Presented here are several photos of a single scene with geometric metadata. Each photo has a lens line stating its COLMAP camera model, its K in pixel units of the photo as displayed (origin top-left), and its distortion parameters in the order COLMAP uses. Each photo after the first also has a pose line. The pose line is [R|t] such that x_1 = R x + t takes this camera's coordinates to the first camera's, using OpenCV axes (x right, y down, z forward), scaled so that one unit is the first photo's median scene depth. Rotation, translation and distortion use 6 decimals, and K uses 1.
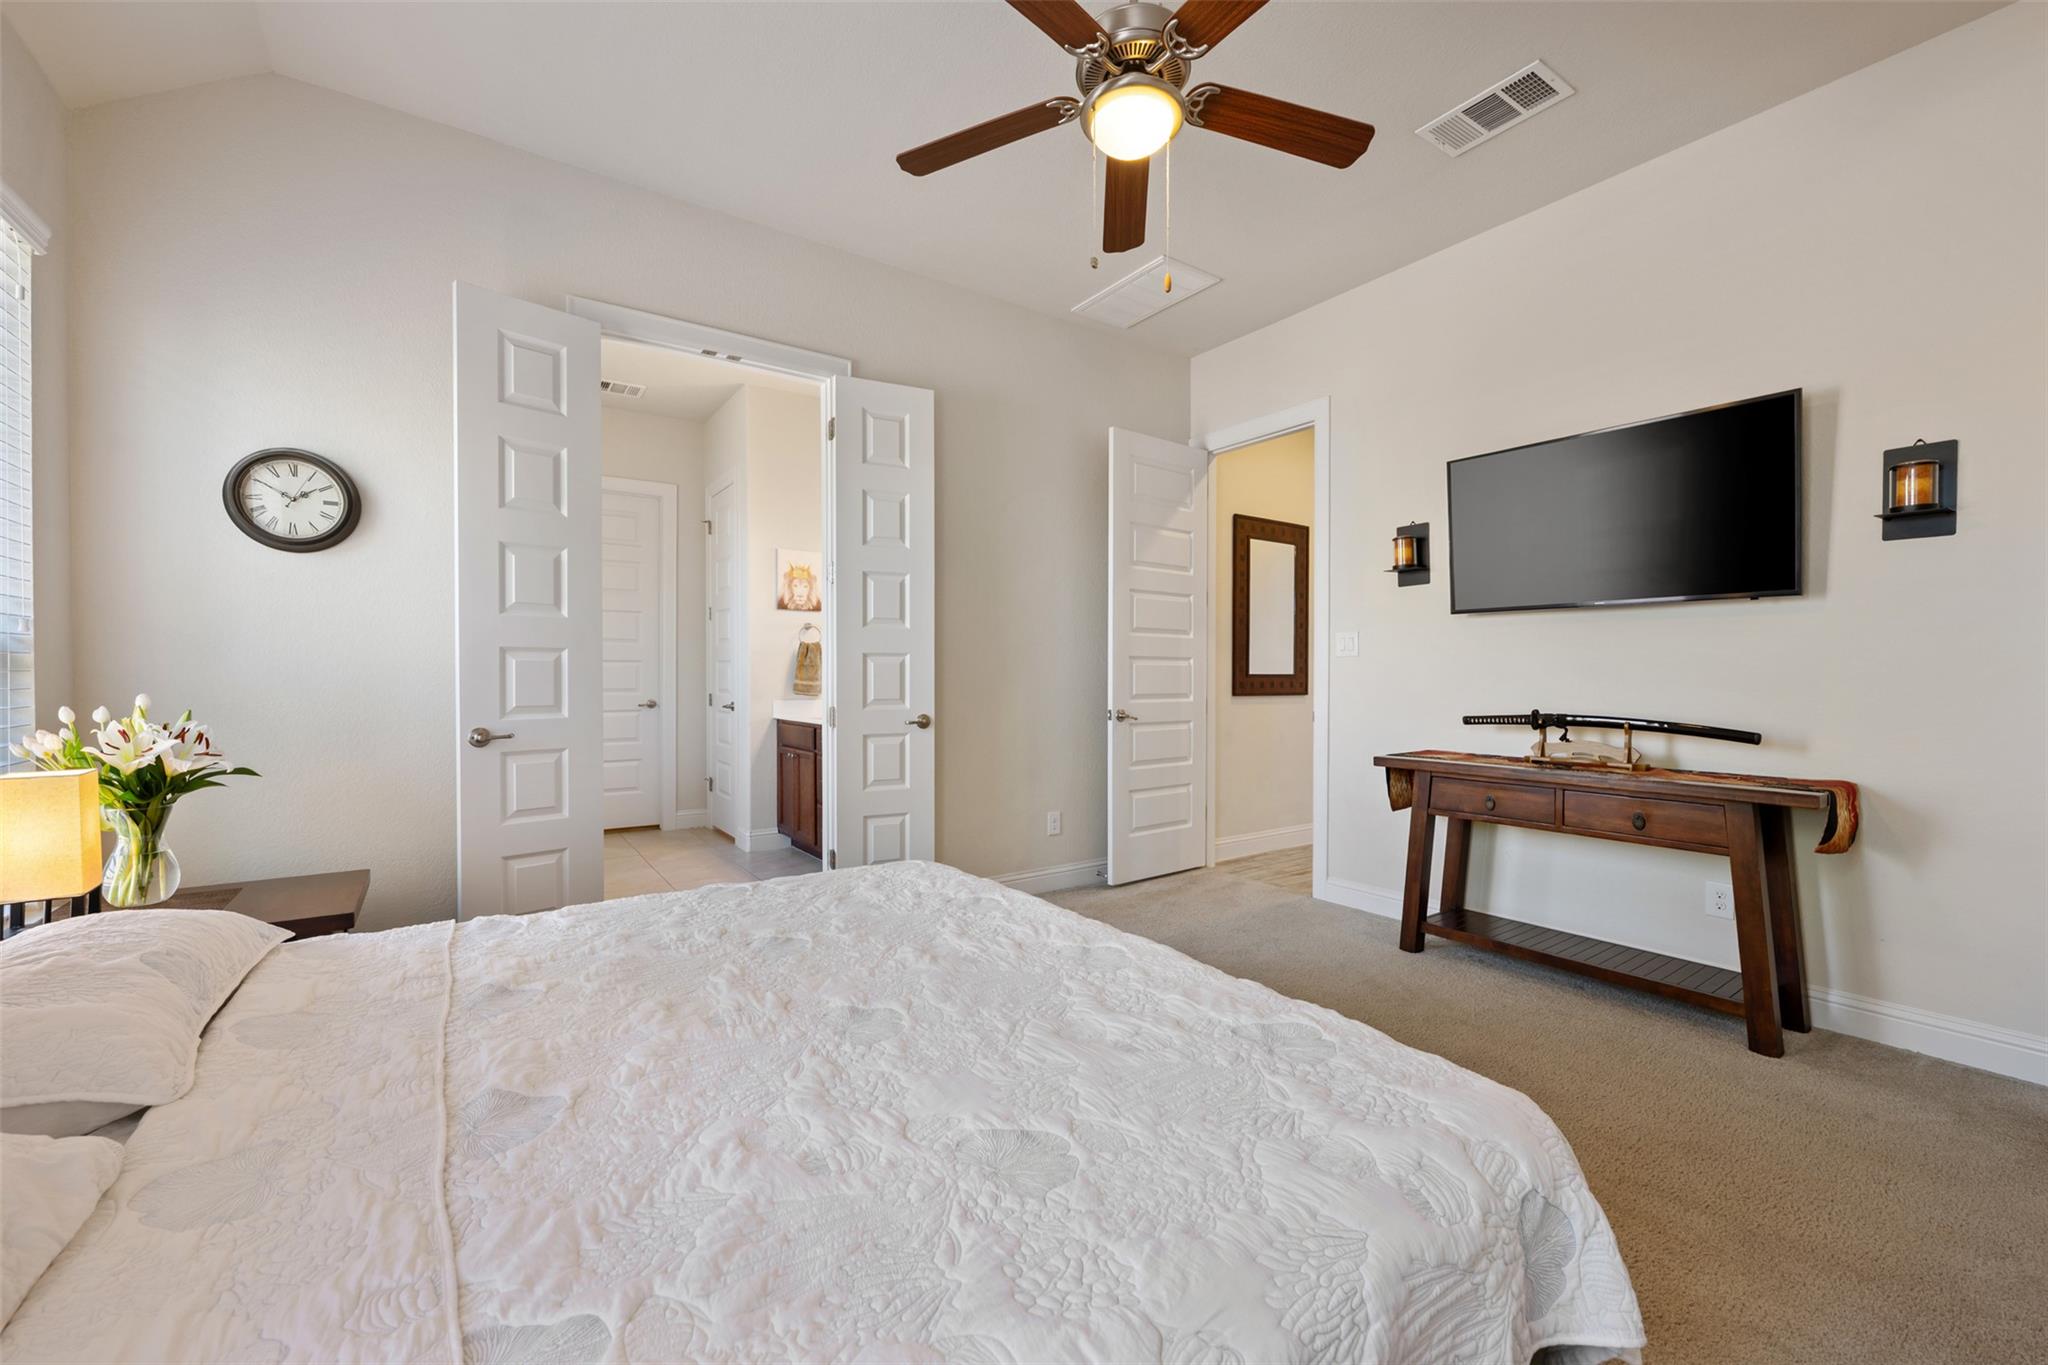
lens RADIAL K [[821.1, 0, 1022.6], [0, 821.1, 689.5], [0, 0, 1]] dist [-0.000898, -0.000063]
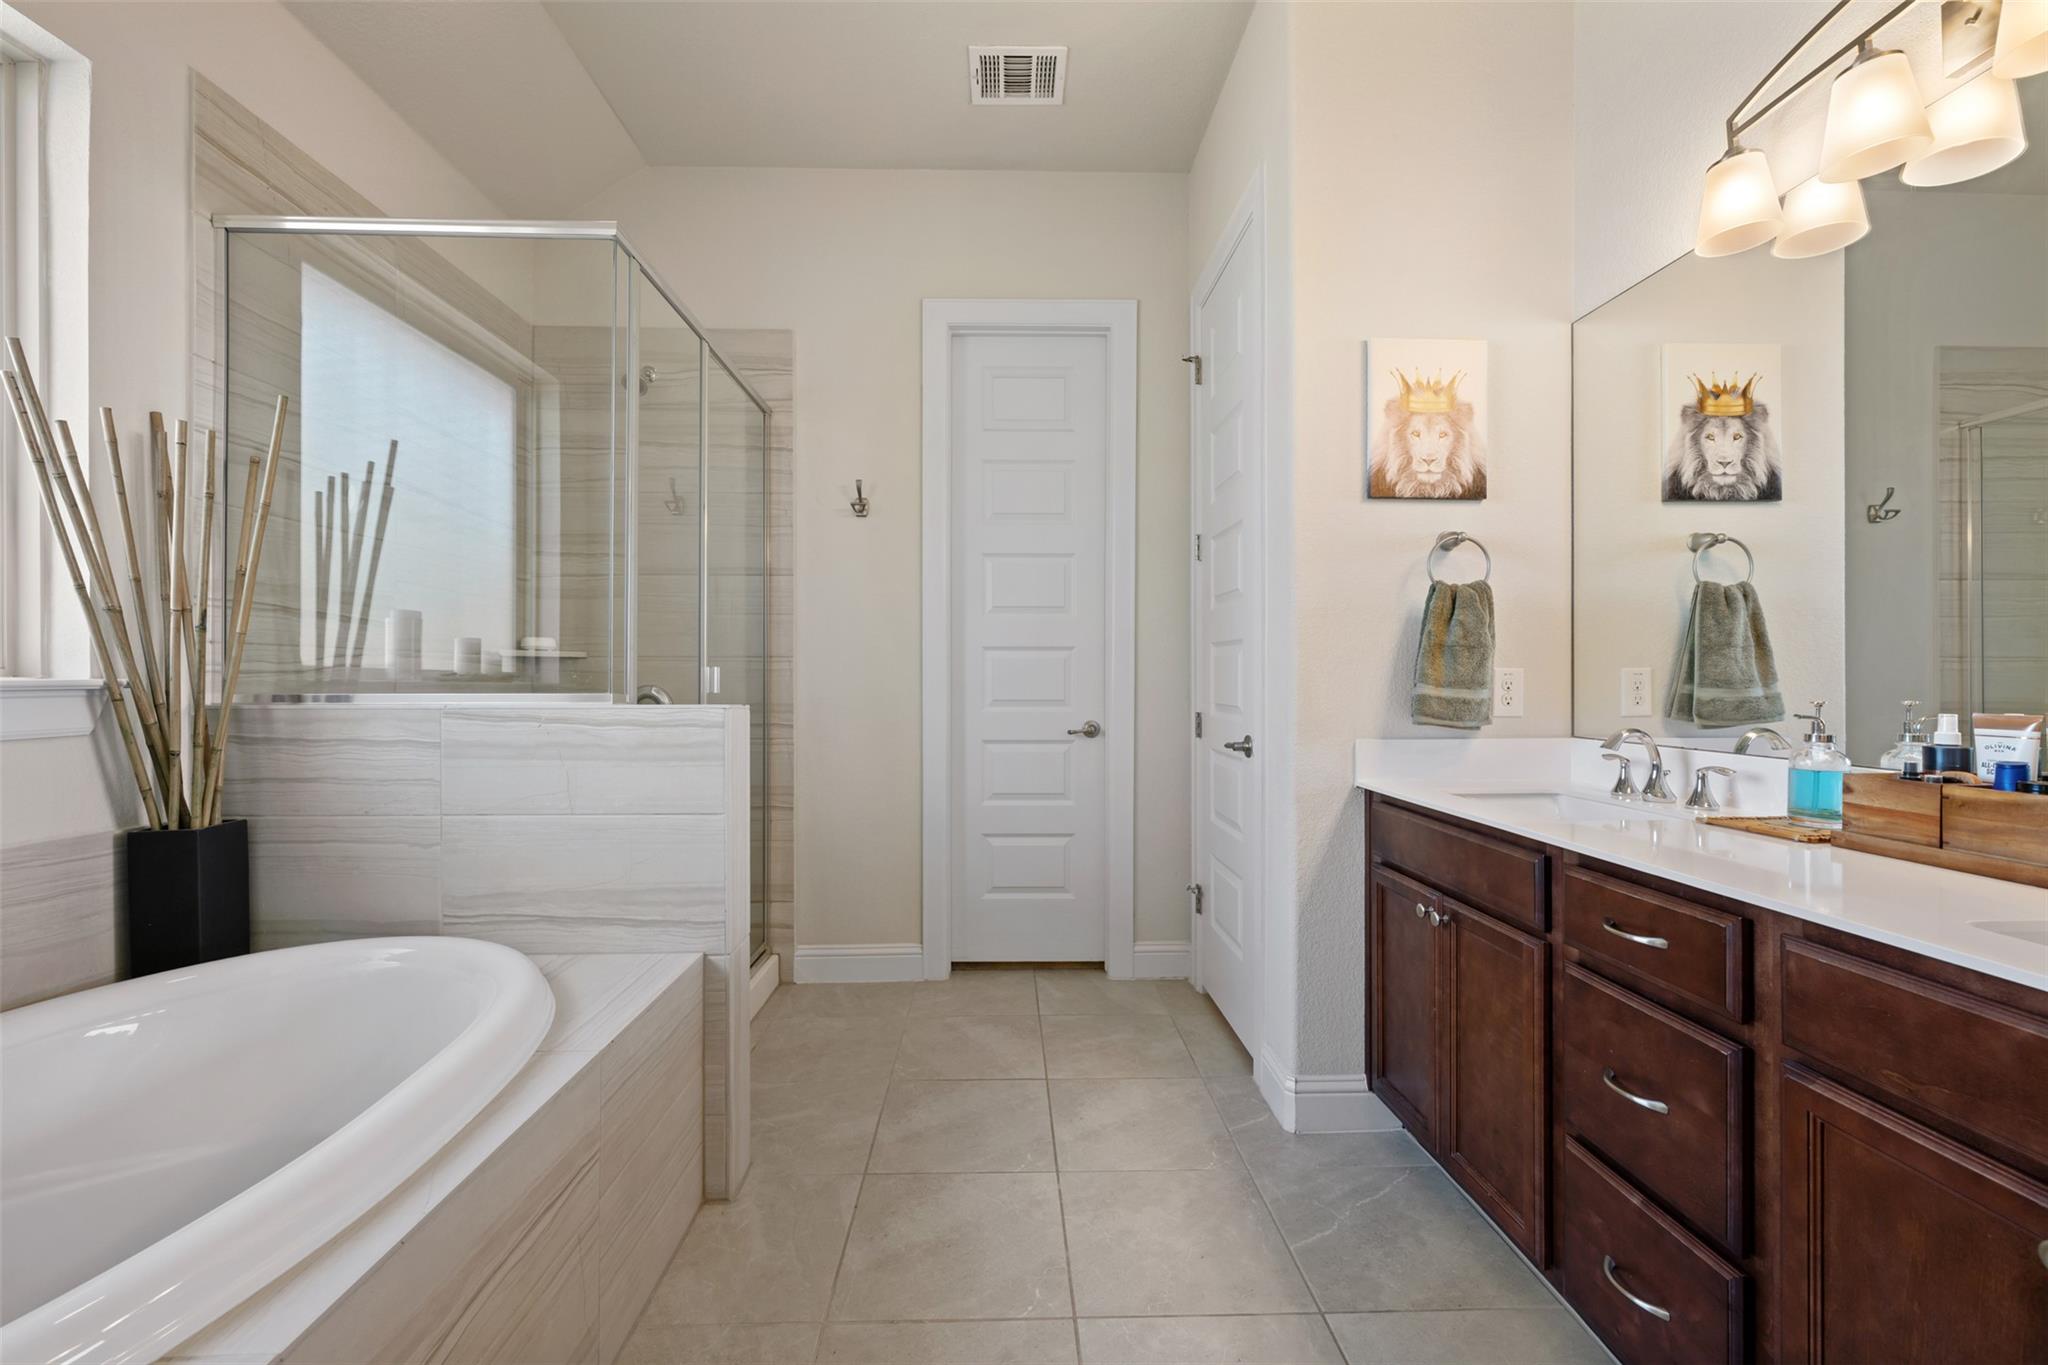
lens RADIAL K [[843.5, 0, 1019.2], [0, 843.5, 680.4], [0, 0, 1]] dist [-0.000782, -0.000065]
pose [[0.839810, -0.000498, -0.542880, -0.218034], [-0.006061, 0.999929, -0.010293, -0.008752], [0.542847, 0.011934, 0.839747, 0.574127]]
